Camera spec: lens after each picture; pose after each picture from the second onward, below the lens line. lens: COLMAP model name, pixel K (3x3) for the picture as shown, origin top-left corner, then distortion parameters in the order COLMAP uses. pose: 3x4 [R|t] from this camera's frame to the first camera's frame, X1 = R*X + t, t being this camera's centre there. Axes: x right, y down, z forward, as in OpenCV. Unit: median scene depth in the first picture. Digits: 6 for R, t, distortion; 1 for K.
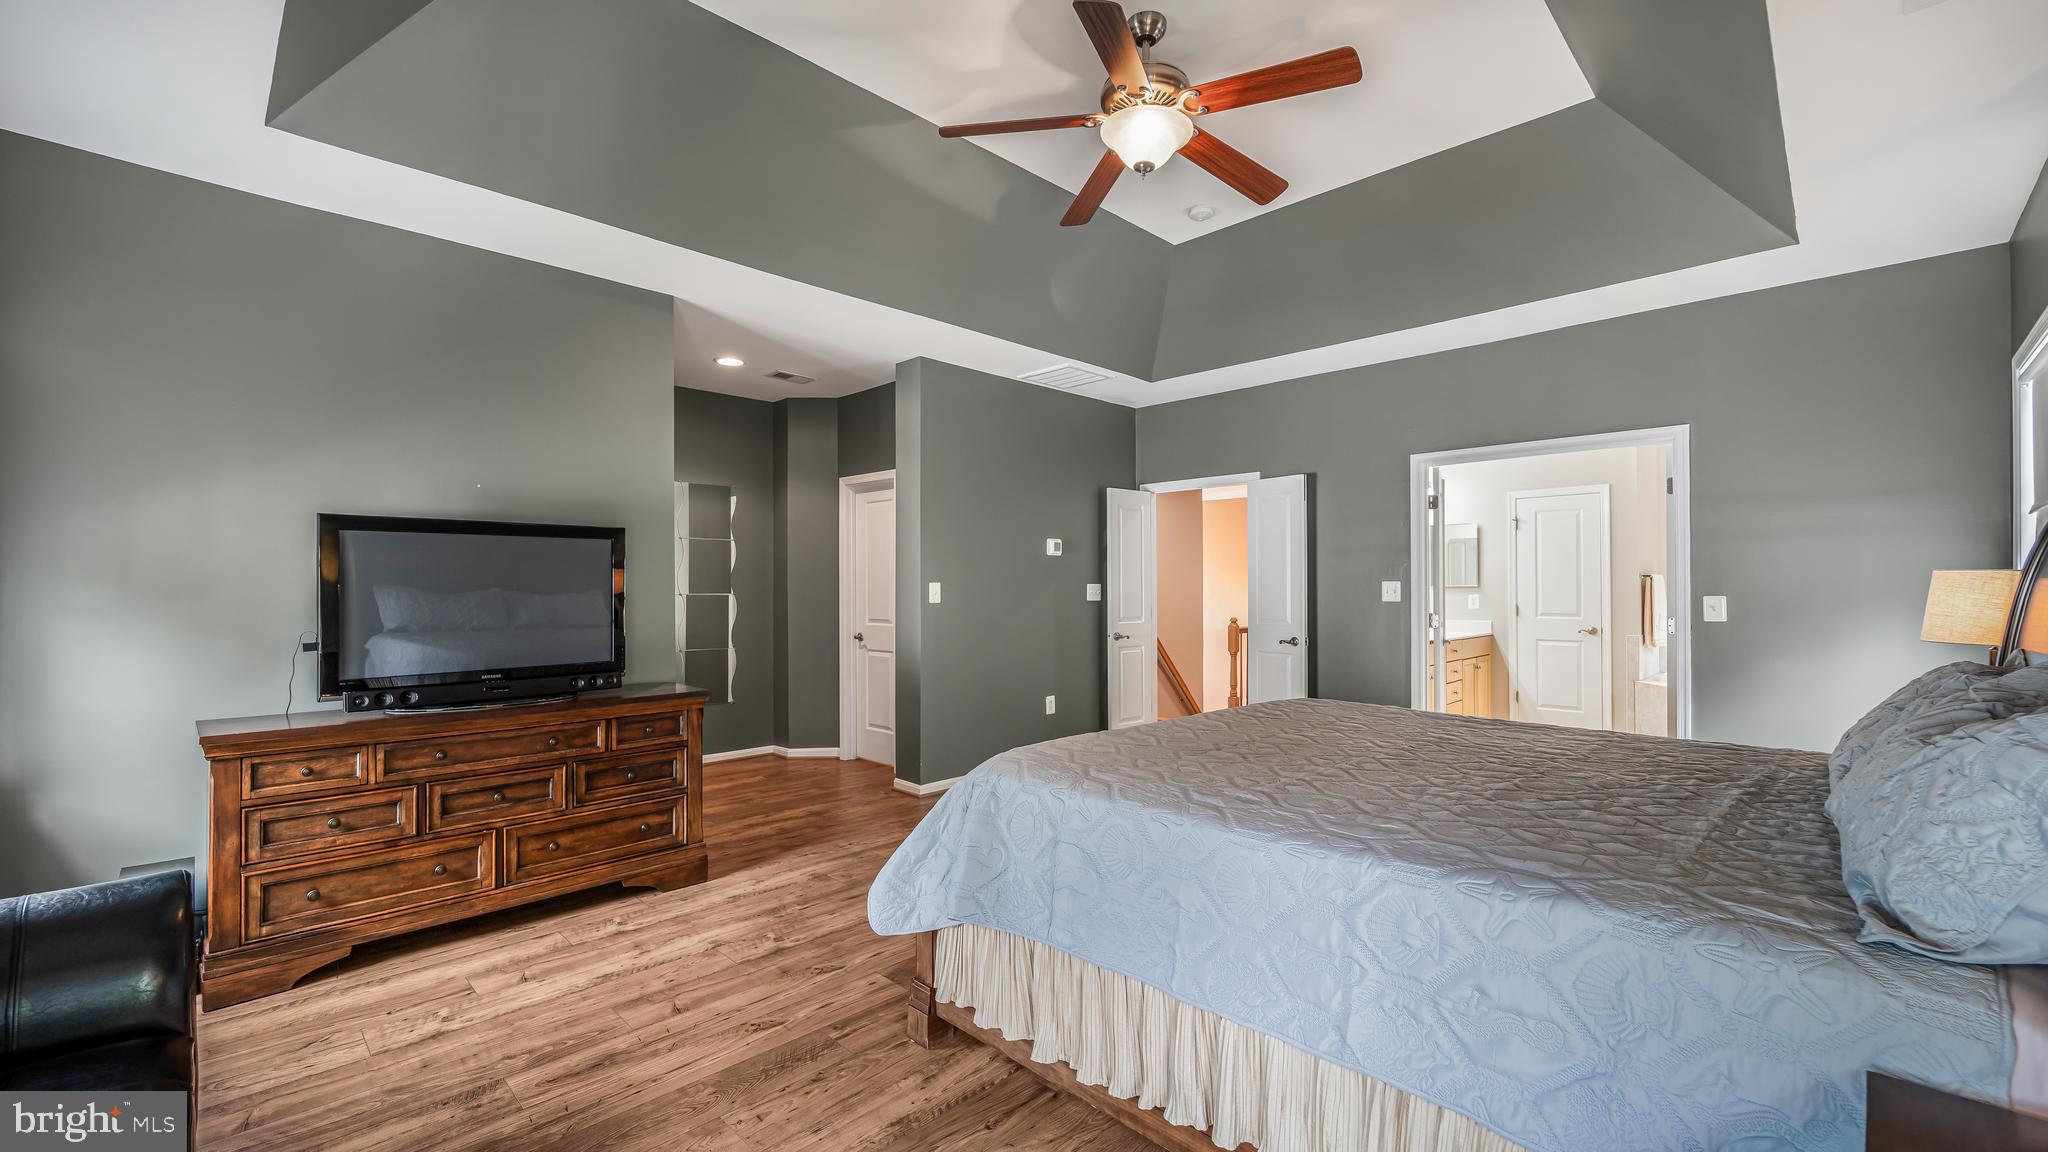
lens RADIAL K [[841.9, 0, 1018.3], [0, 841.9, 577.6], [0, 0, 1]] dist [0.004717, -0.001701]
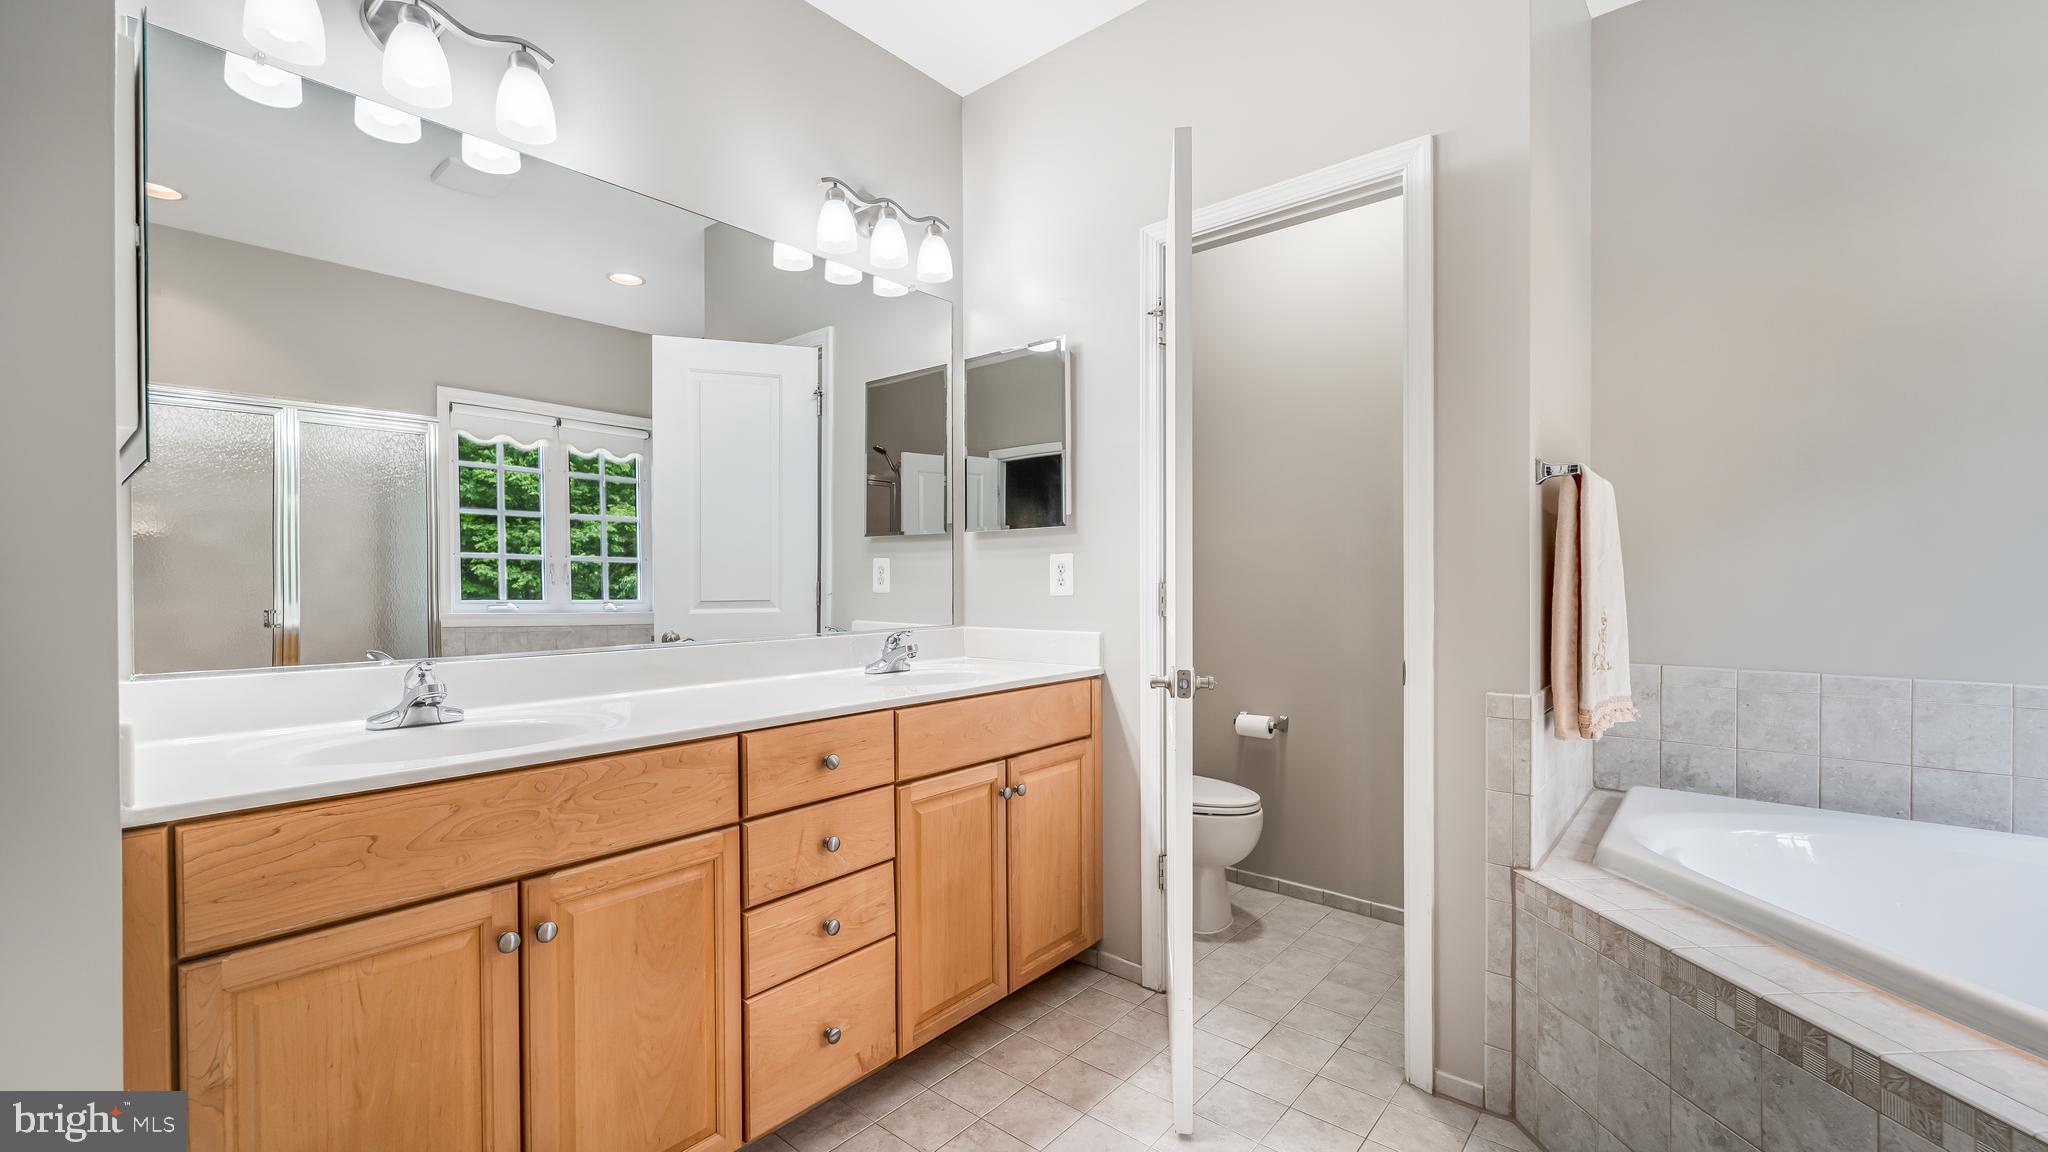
lens RADIAL K [[841.9, 0, 985.2], [0, 841.9, 585.9], [0, 0, 1]] dist [0.004717, -0.001701]
pose [[0.998787, 0.002954, 0.049156, 0.510380], [-0.003611, 0.999905, 0.013285, 0.029438], [-0.049112, -0.013446, 0.998703, 0.689499]]
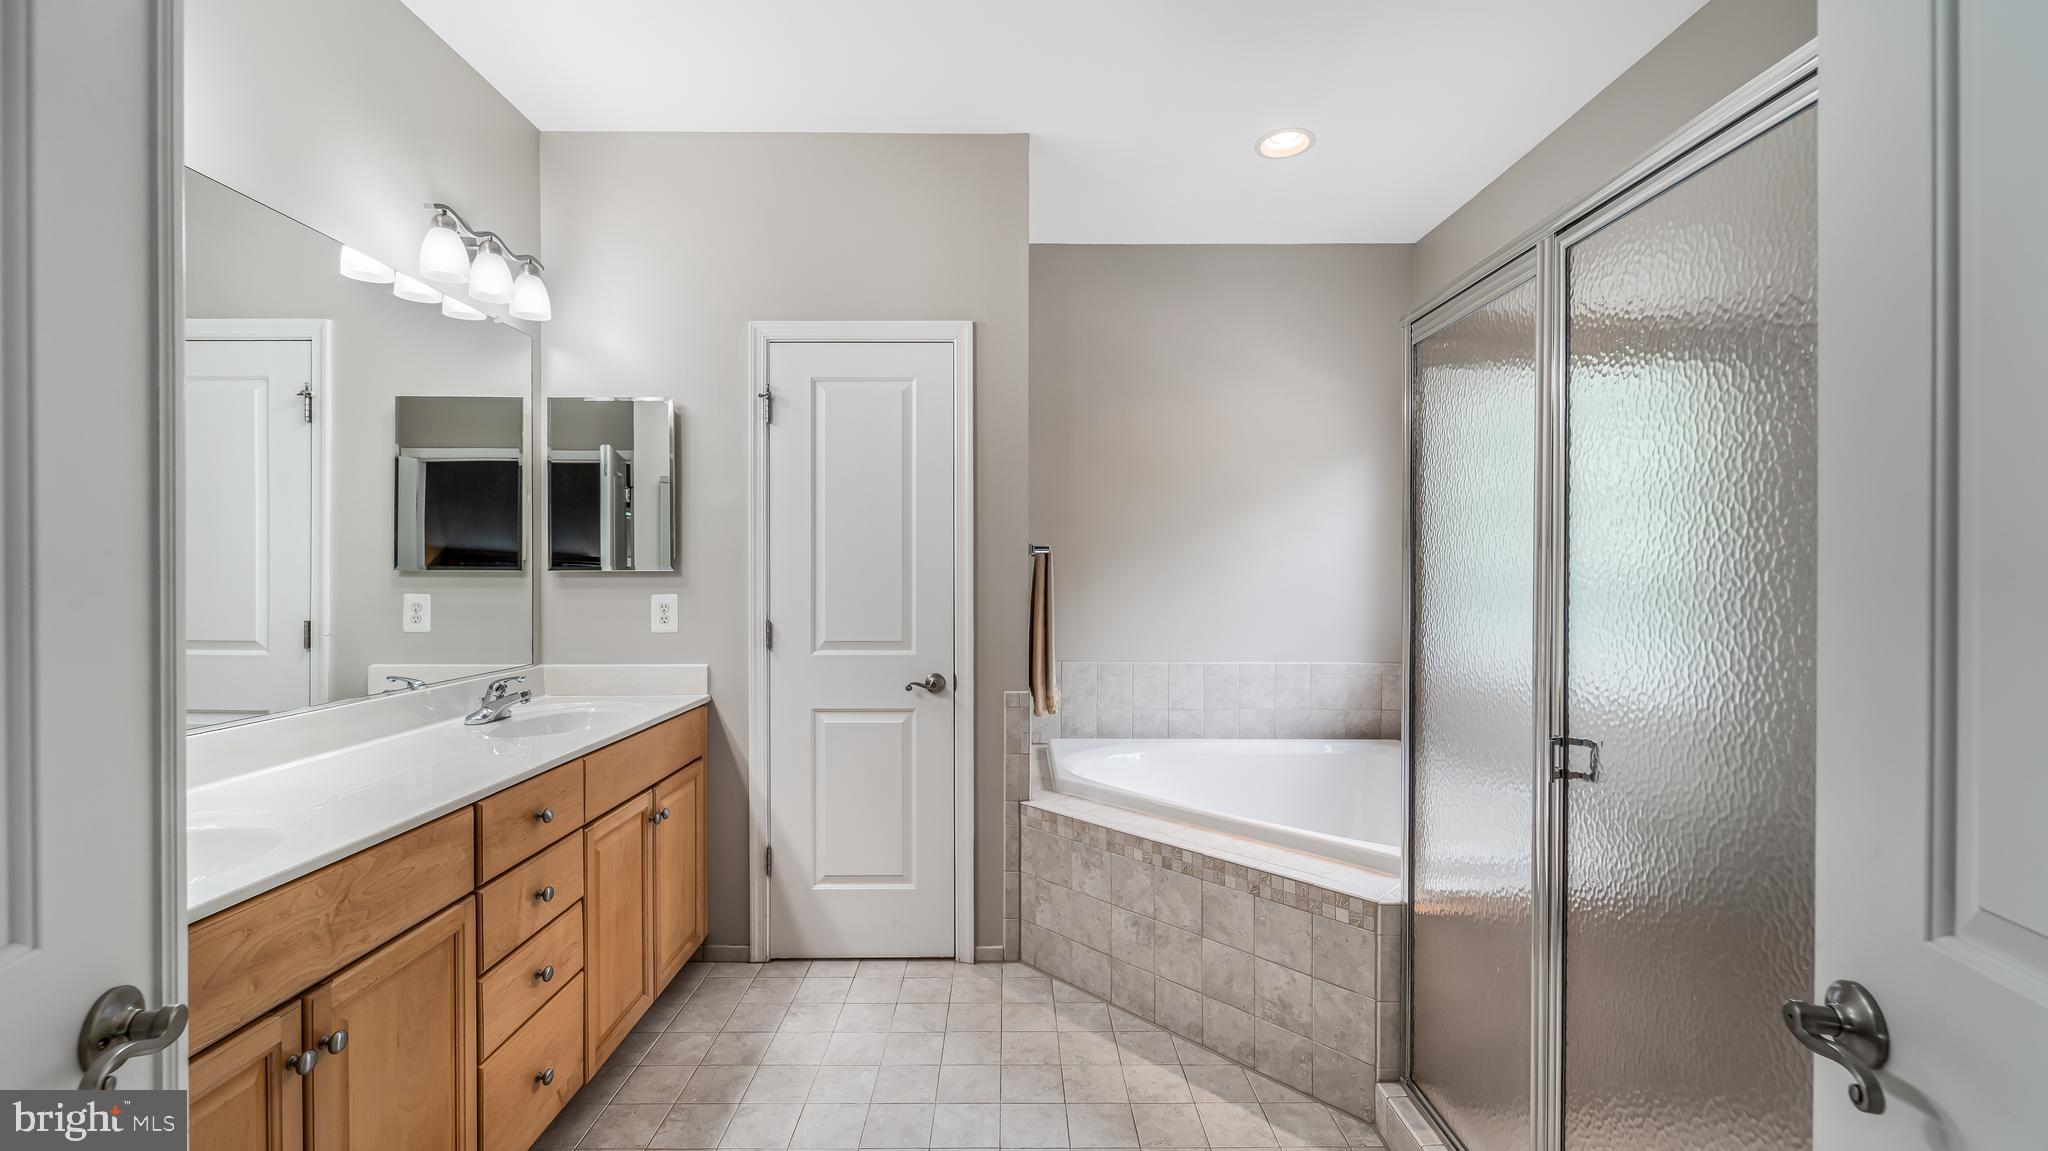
lens RADIAL K [[841.9, 0, 993.5], [0, 841.9, 581.8], [0, 0, 1]] dist [0.004717, -0.001701]
pose [[0.719463, -0.002026, 0.694528, 0.401603], [-0.007723, 0.999911, 0.010917, 0.009720], [-0.694488, -0.013219, 0.719383, 0.658518]]
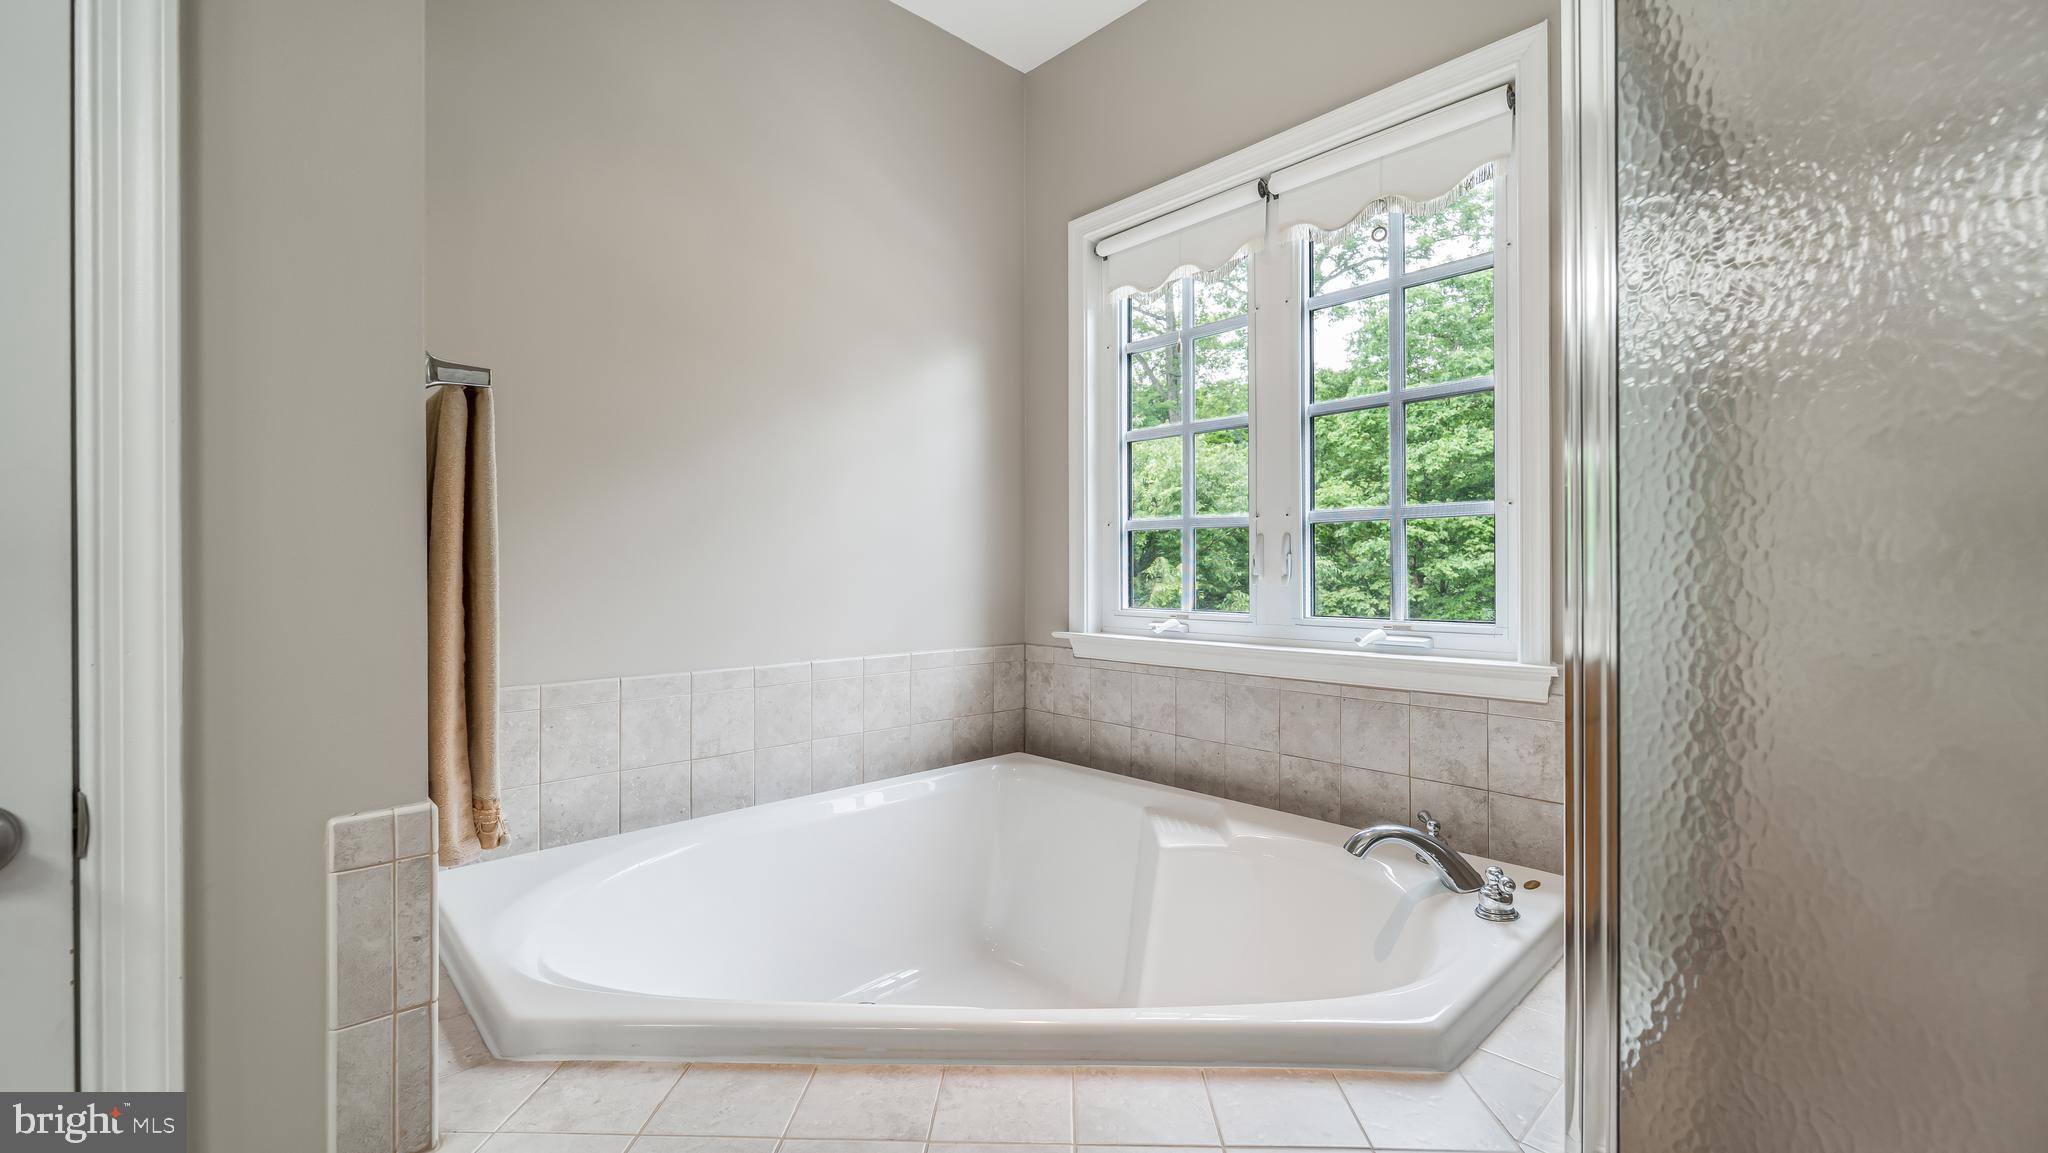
lens RADIAL K [[841.9, 0, 1027.6], [0, 841.9, 573.1], [0, 0, 1]] dist [0.004717, -0.001701]
pose [[0.008474, -0.005092, 0.999951, 0.556189], [-0.012974, 0.999902, 0.005201, 0.028177], [-0.999880, -0.013018, 0.008407, 0.833283]]
